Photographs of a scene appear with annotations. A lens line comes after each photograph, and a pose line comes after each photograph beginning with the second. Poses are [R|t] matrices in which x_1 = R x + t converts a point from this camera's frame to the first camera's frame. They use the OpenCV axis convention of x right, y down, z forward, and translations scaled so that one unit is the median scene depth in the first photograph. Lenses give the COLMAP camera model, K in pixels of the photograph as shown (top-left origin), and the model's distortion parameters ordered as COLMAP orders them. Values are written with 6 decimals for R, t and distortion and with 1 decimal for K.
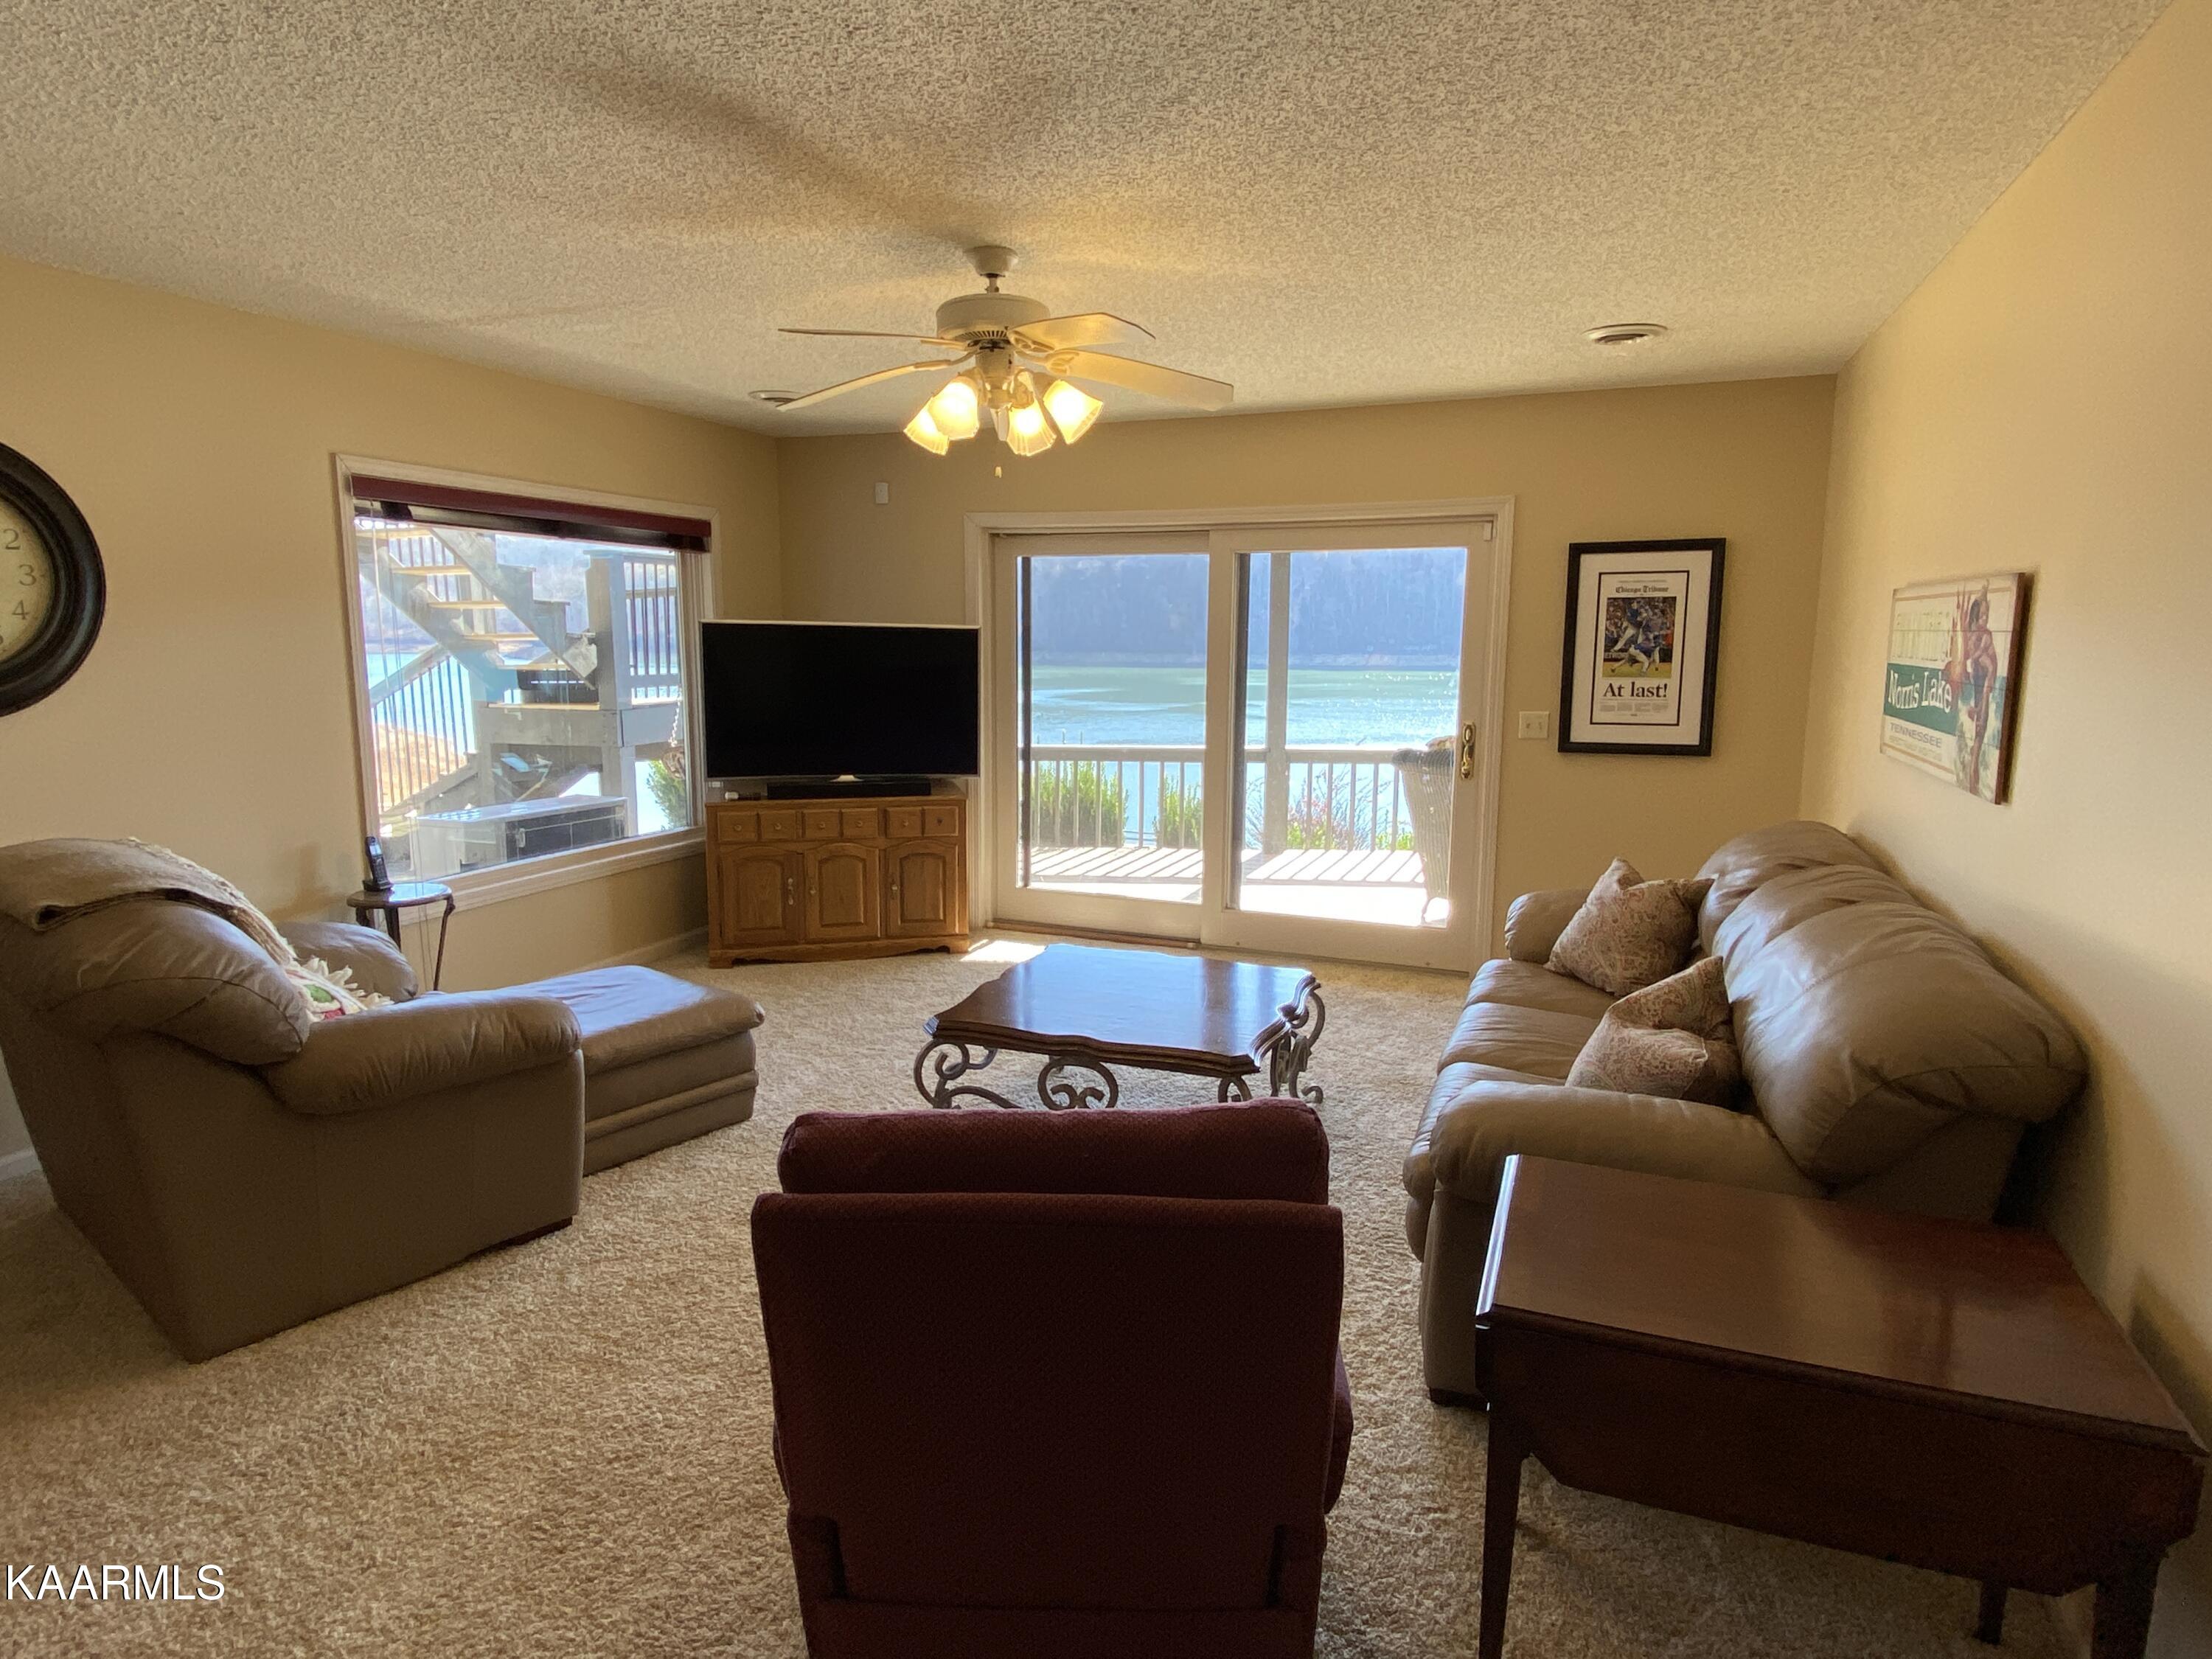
lens RADIAL K [[1239.6, 0, 1117.7], [0, 1239.6, 820.7], [0, 0, 1]] dist [0.003061, -0.013474]
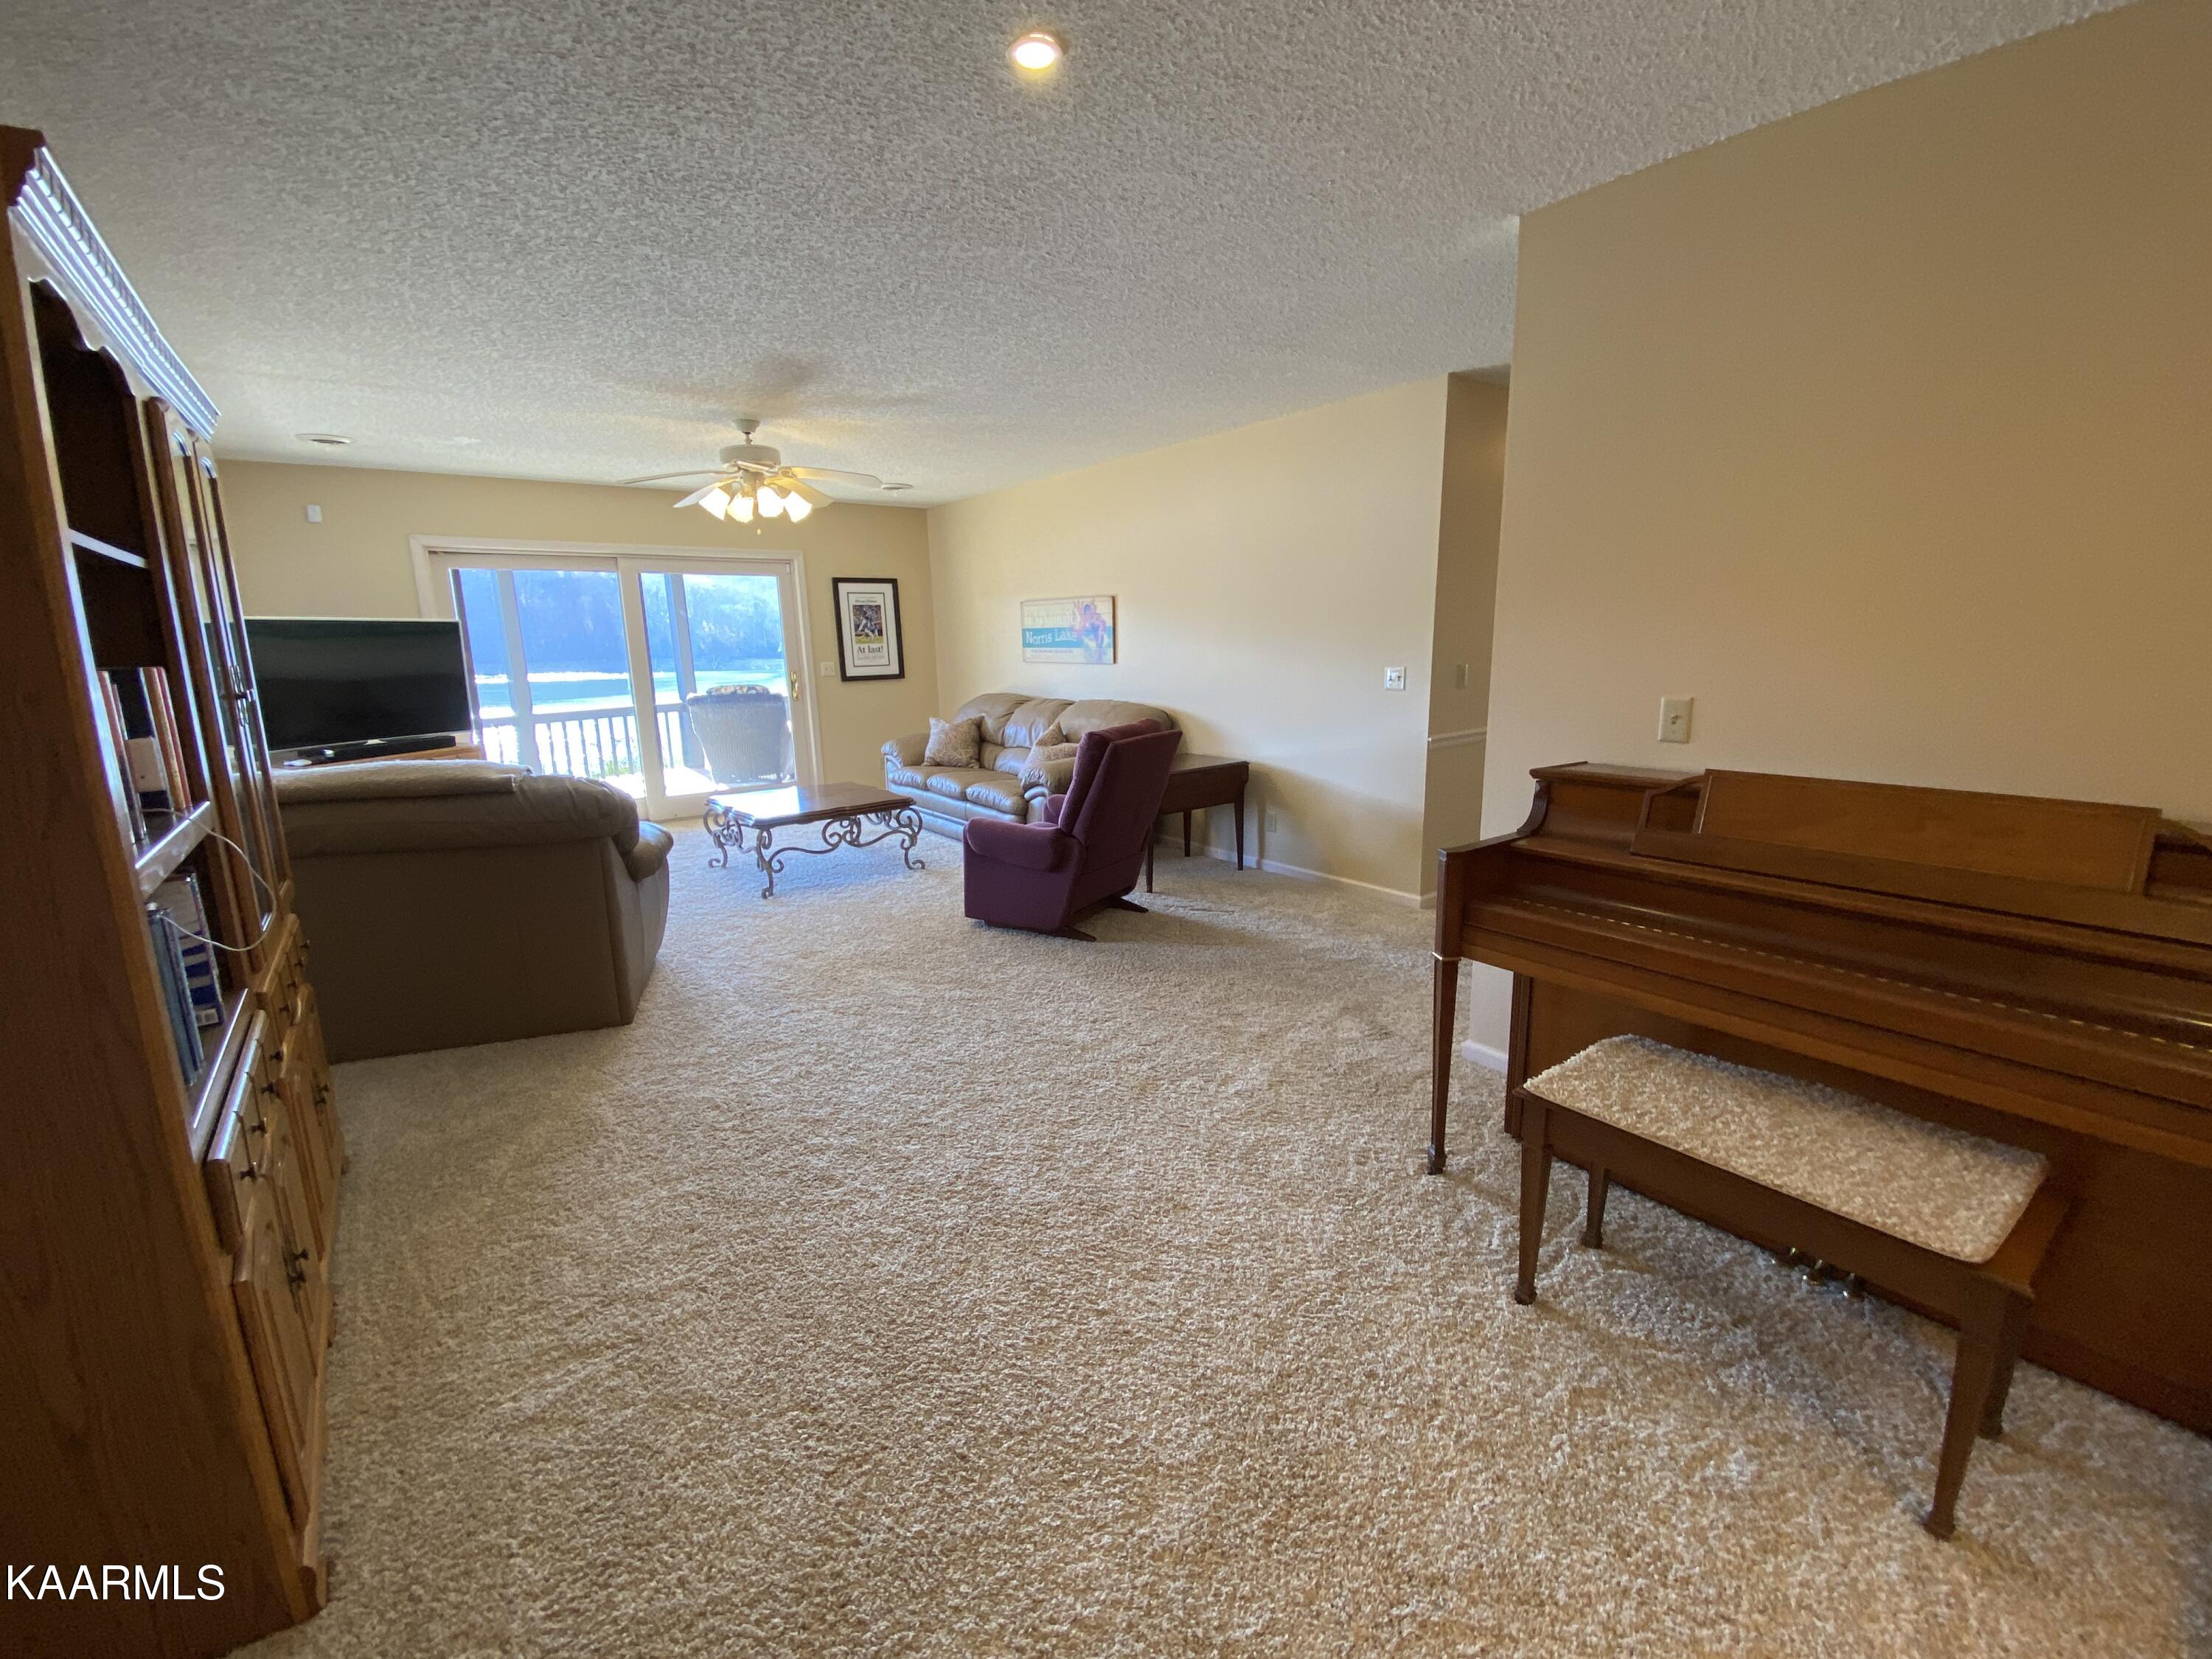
lens RADIAL K [[903.2, 0, 1104.5], [0, 903.2, 815.4], [0, 0, 1]] dist [-0.016101, -0.002672]
pose [[0.527887, -0.178743, 0.830293, -1.076432], [0.143563, 0.982315, 0.120195, 0.068512], [-0.837093, 0.055750, 0.544212, -0.226845]]
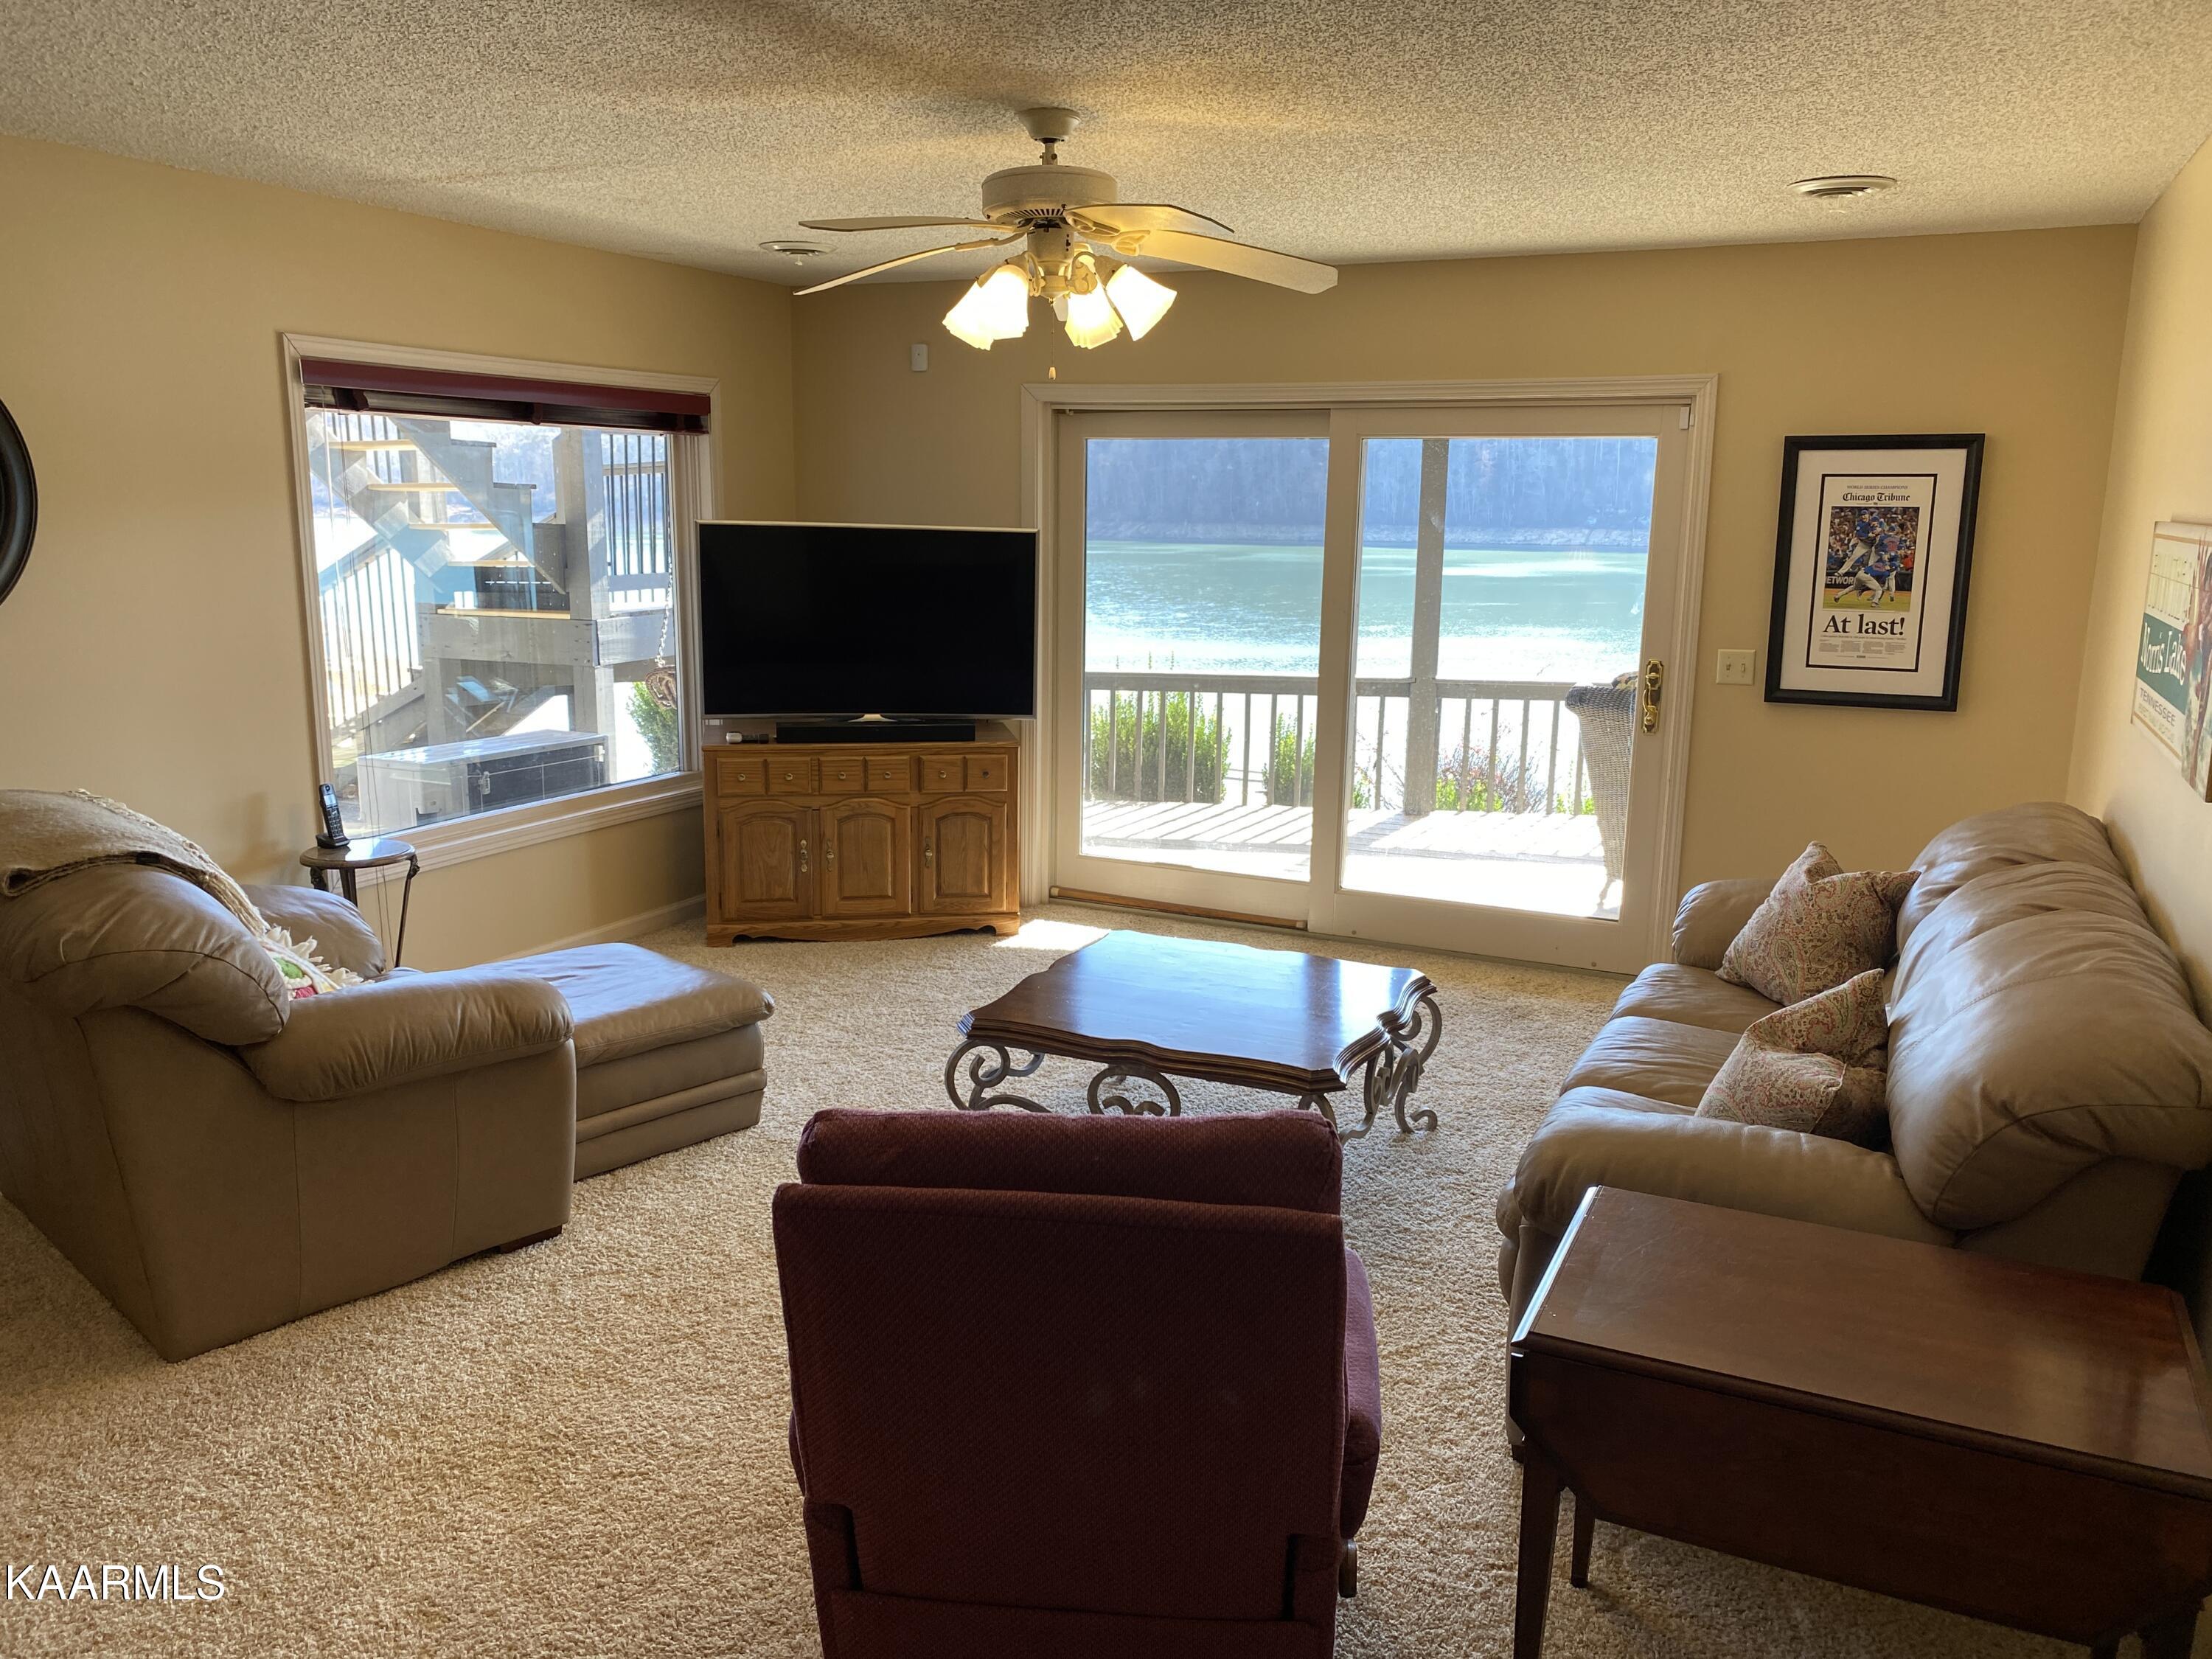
lens RADIAL K [[1669.9, 0, 1116.4], [0, 1669.9, 835.8], [0, 0, 1]] dist [-0.028982, 0.028140]
pose [[0.997312, 0.021175, -0.070152, 0.033326], [-0.017665, 0.998579, 0.050280, -0.025995], [0.071117, -0.048906, 0.996268, -0.143577]]
